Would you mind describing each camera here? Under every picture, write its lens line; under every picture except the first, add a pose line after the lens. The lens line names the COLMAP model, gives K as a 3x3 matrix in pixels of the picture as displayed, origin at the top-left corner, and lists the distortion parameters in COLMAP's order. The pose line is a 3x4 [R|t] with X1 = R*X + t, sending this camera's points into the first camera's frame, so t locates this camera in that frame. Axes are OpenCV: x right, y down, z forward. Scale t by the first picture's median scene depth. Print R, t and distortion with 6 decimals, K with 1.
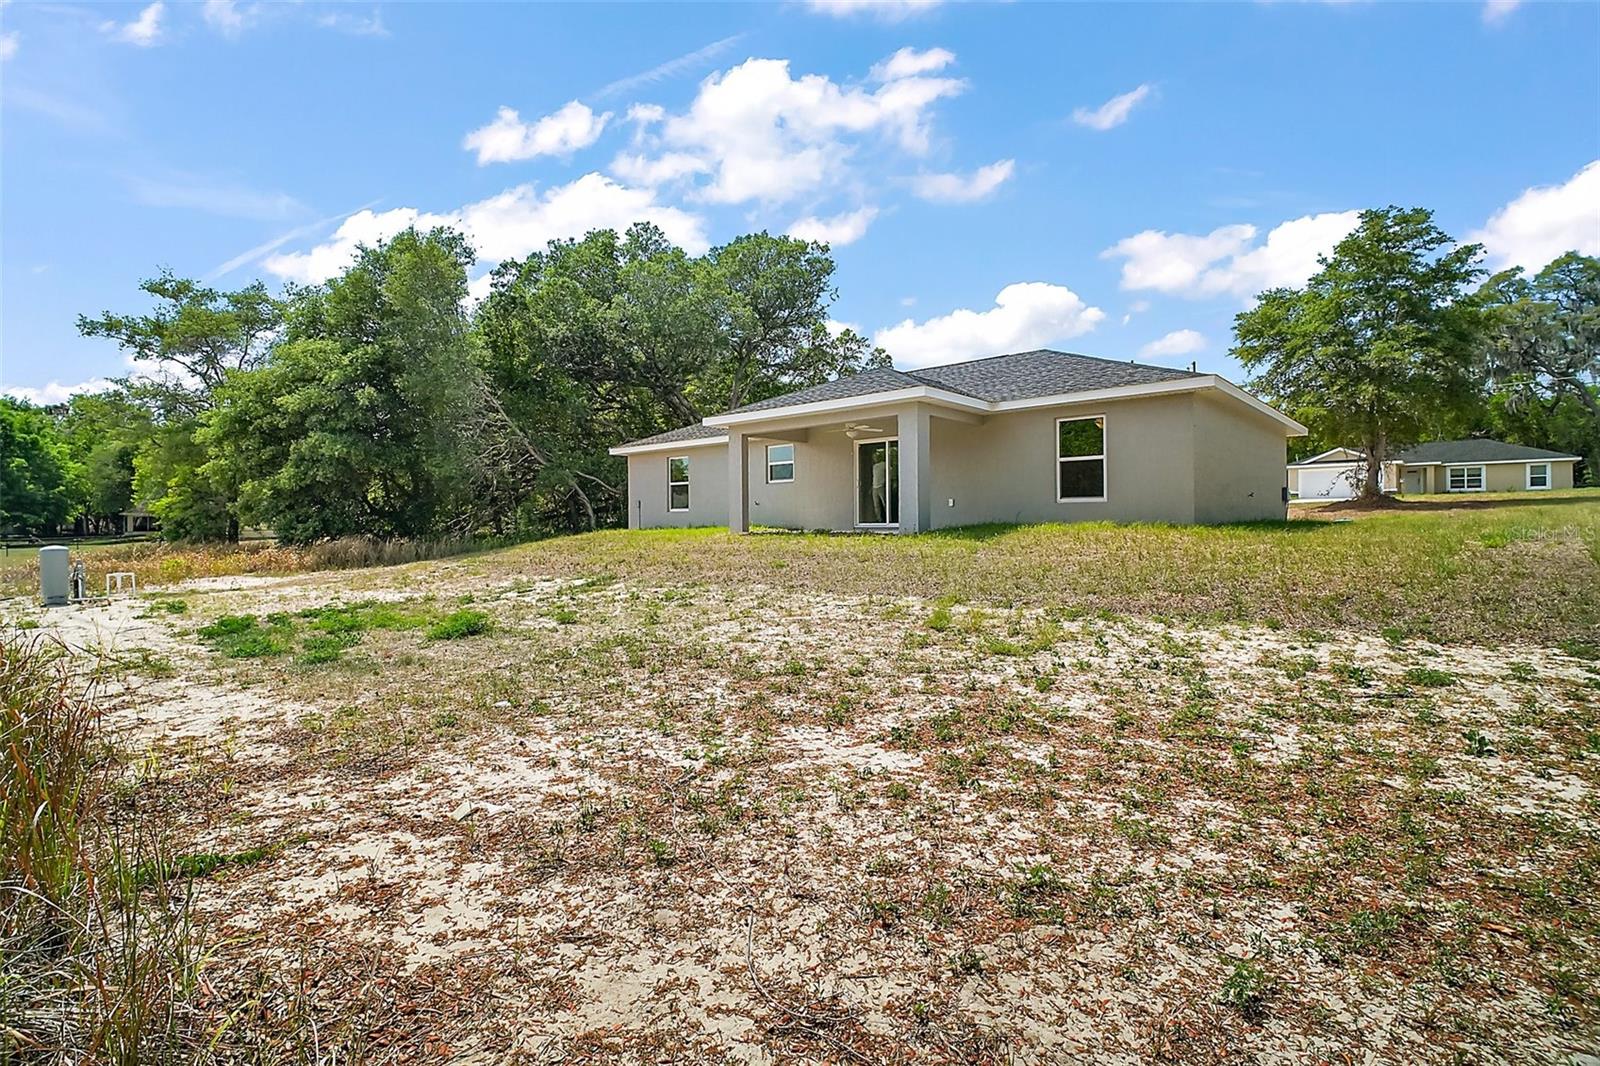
lens RADIAL K [[755.4, 0, 786.8], [0, 755.4, 539.4], [0, 0, 1]] dist [0.005058, -0.009749]
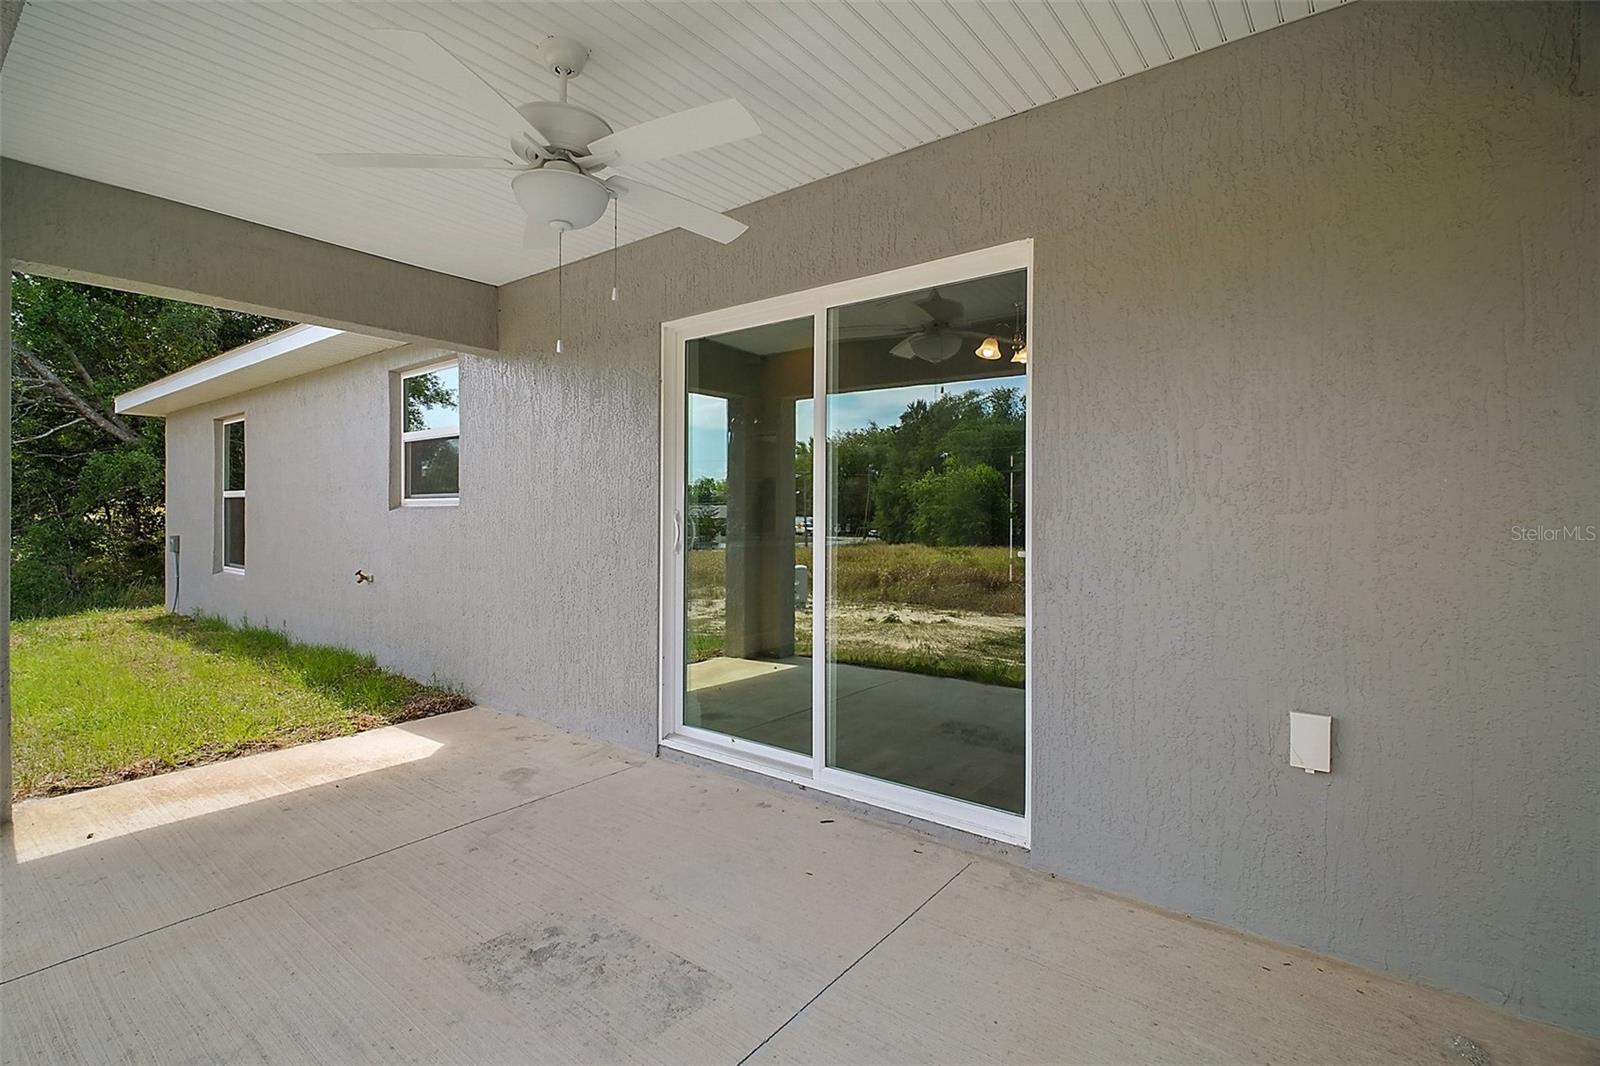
lens RADIAL K [[755.4, 0, 786.8], [0, 755.4, 539.4], [0, 0, 1]] dist [0.005058, -0.009749]
pose [[0.998160, 0.010316, 0.059747, 0.080232], [-0.011128, 0.999850, 0.013274, -0.054421], [-0.059601, -0.013914, 0.998125, 0.576546]]
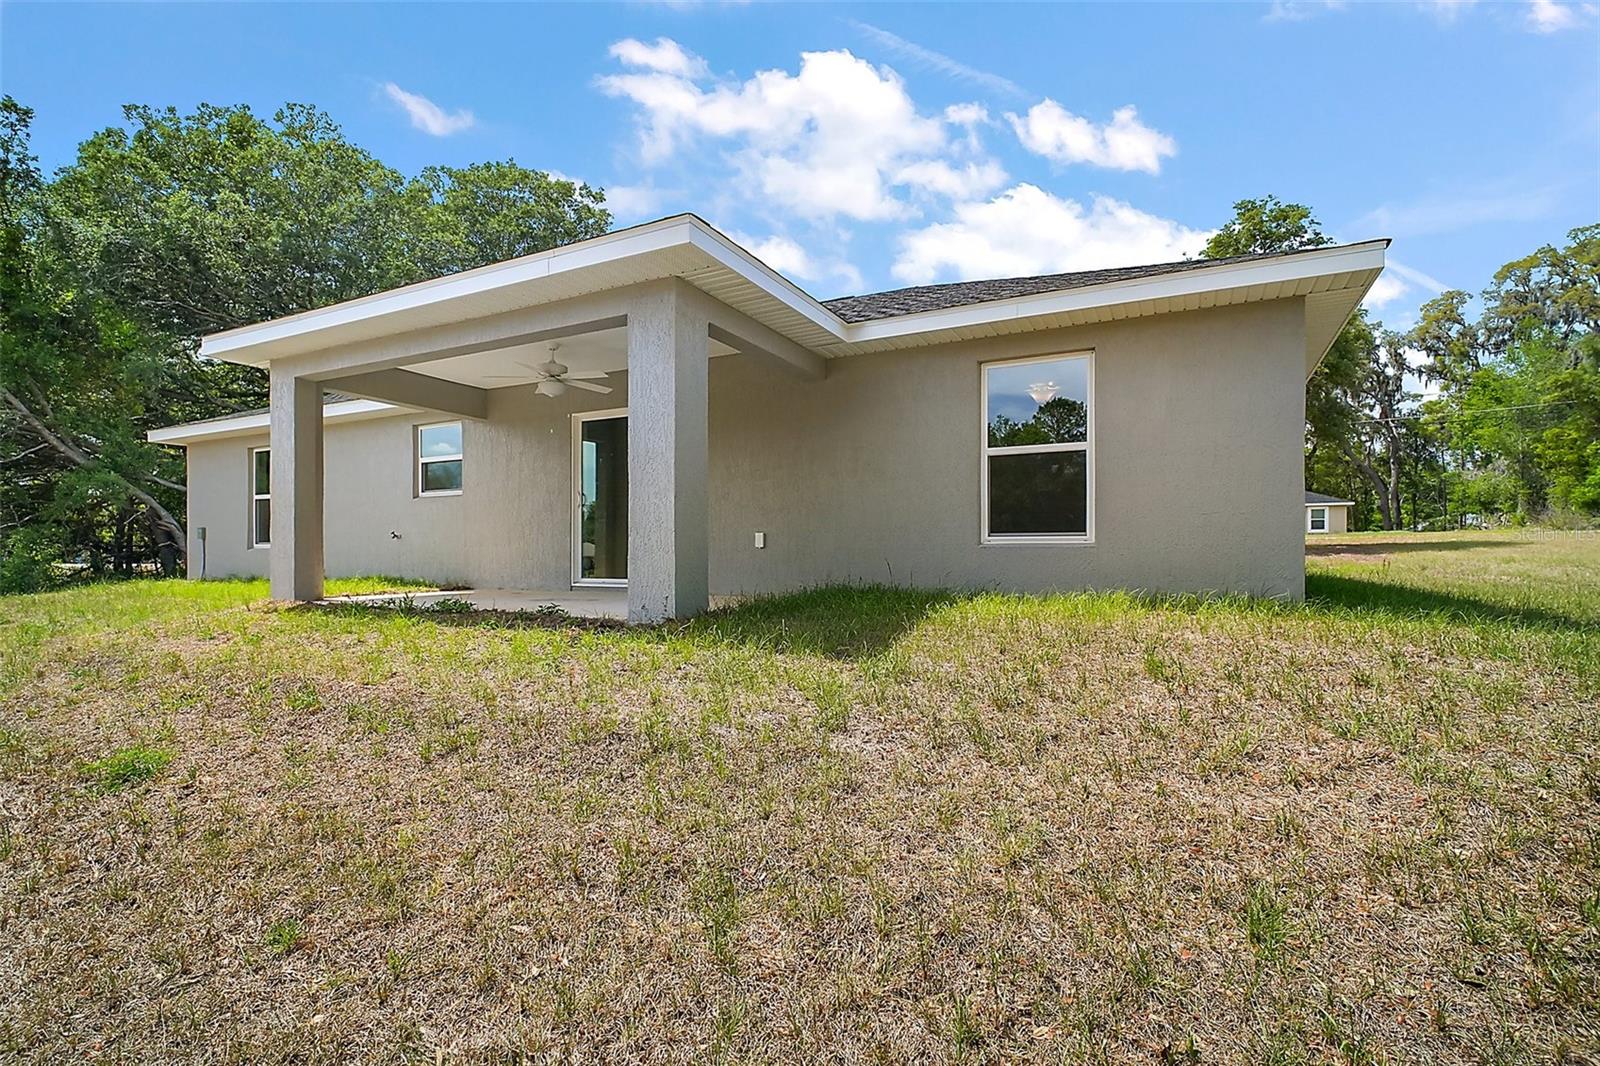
lens RADIAL K [[755.4, 0, 786.8], [0, 755.4, 539.4], [0, 0, 1]] dist [0.005058, -0.009749]
pose [[0.969371, 0.013949, 0.245204, 0.076528], [-0.003326, 0.999040, -0.043681, -0.018643], [-0.245578, 0.041528, 0.968487, 0.349520]]
